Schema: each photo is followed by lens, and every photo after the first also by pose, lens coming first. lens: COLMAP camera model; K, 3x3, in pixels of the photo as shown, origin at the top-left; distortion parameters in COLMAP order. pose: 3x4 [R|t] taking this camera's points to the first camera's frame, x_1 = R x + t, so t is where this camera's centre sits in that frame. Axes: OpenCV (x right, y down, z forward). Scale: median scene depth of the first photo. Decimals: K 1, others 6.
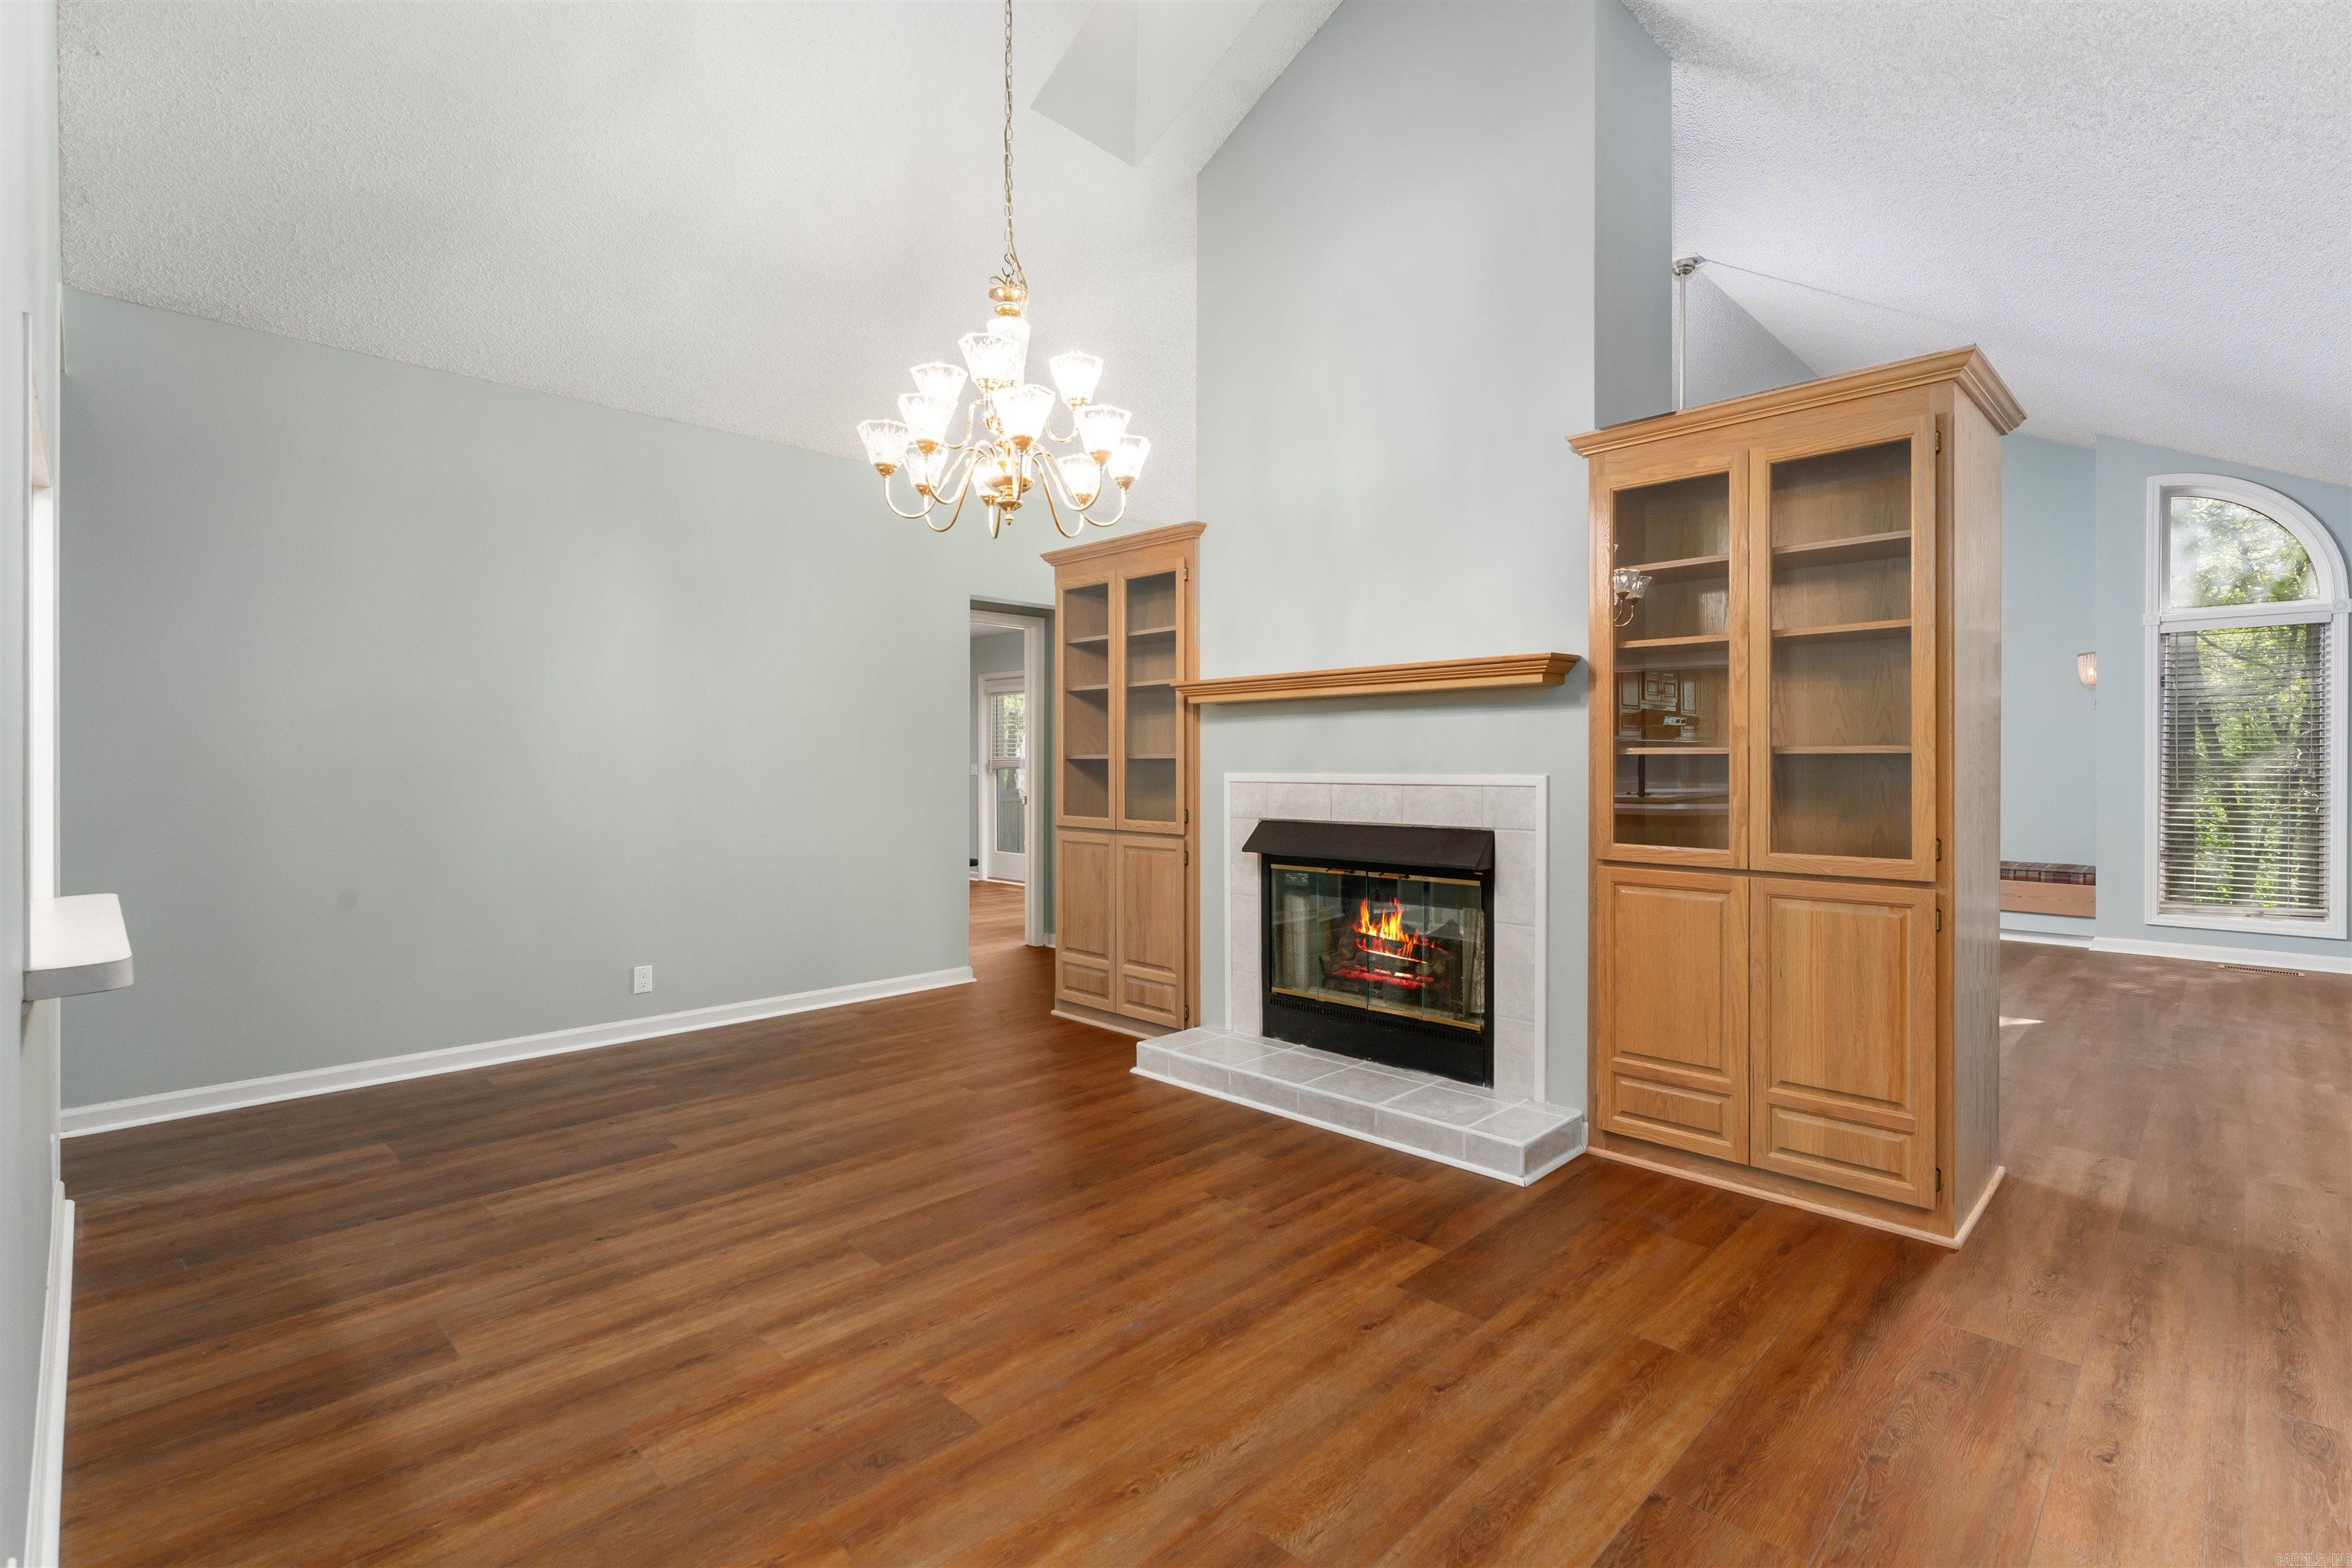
lens RADIAL K [[1074.8, 0, 1170.4], [0, 1074.8, 773.4], [0, 0, 1]] dist [0.003753, 0.000287]
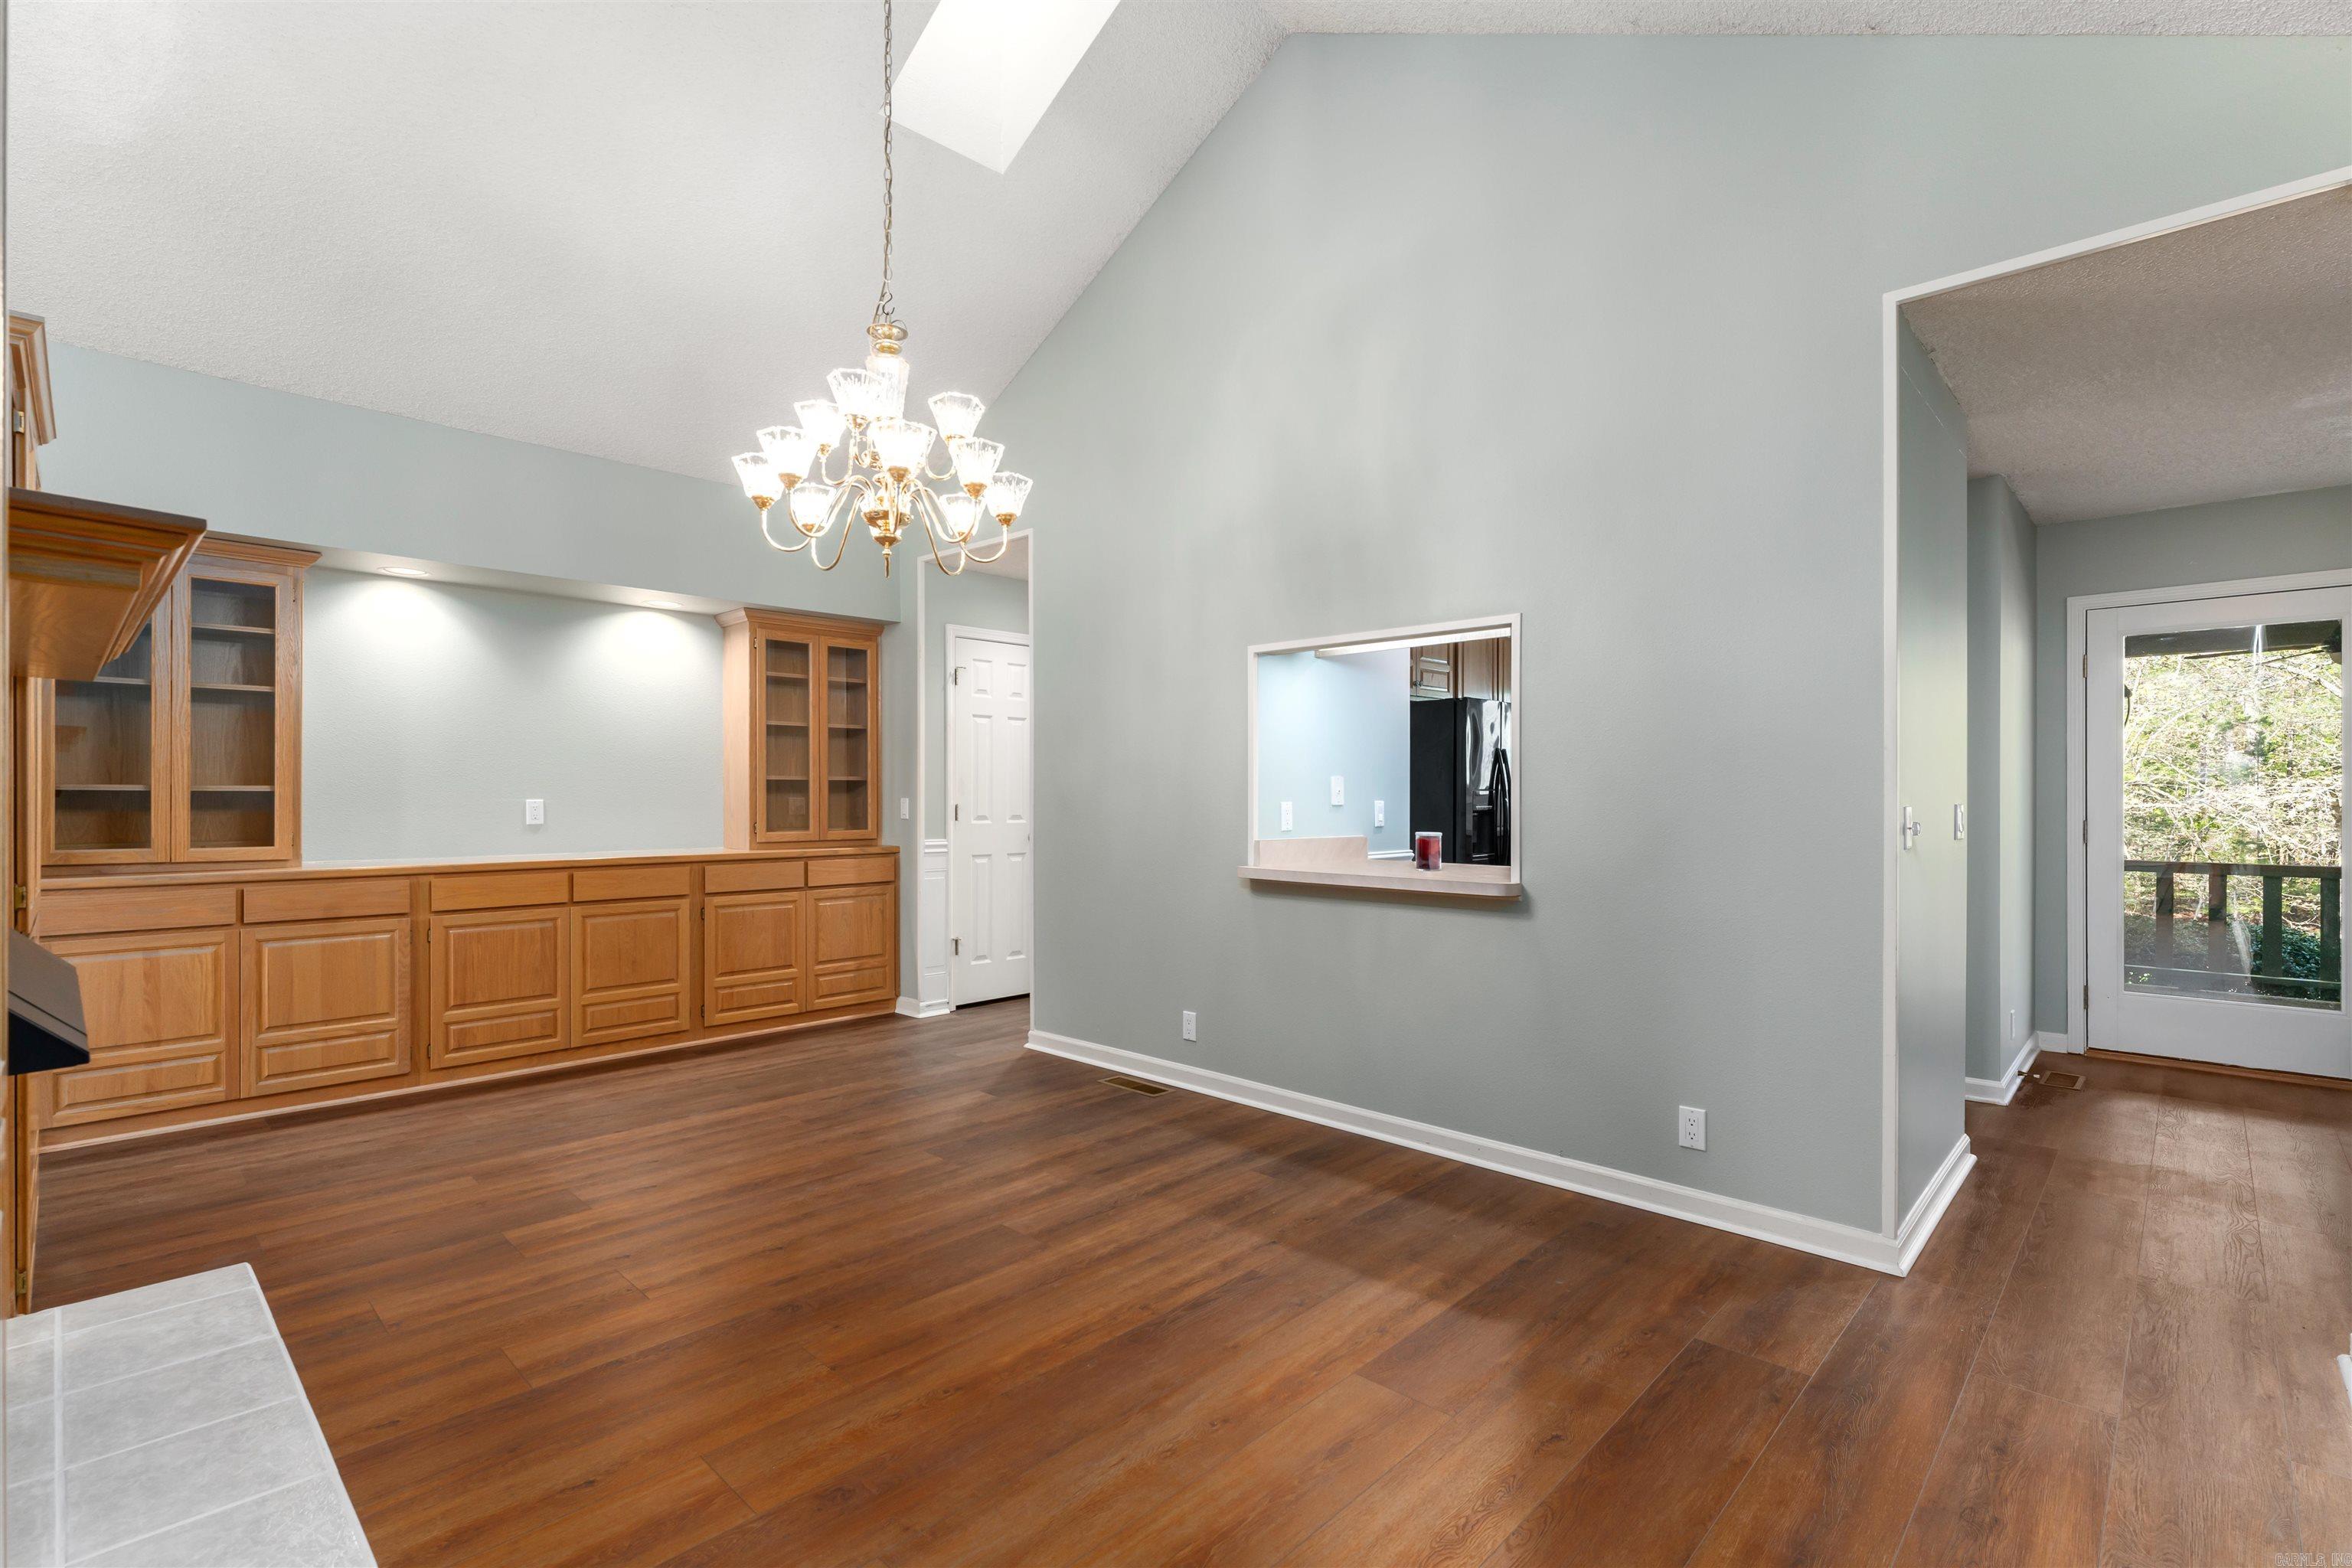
lens RADIAL K [[1074.8, 0, 1182.6], [0, 1074.8, 788.2], [0, 0, 1]] dist [0.003753, 0.000287]
pose [[-0.999487, -0.001858, -0.031965, -0.448011], [-0.001962, 0.999993, 0.003221, -0.026514], [0.031959, 0.003282, -0.999484, 2.289882]]
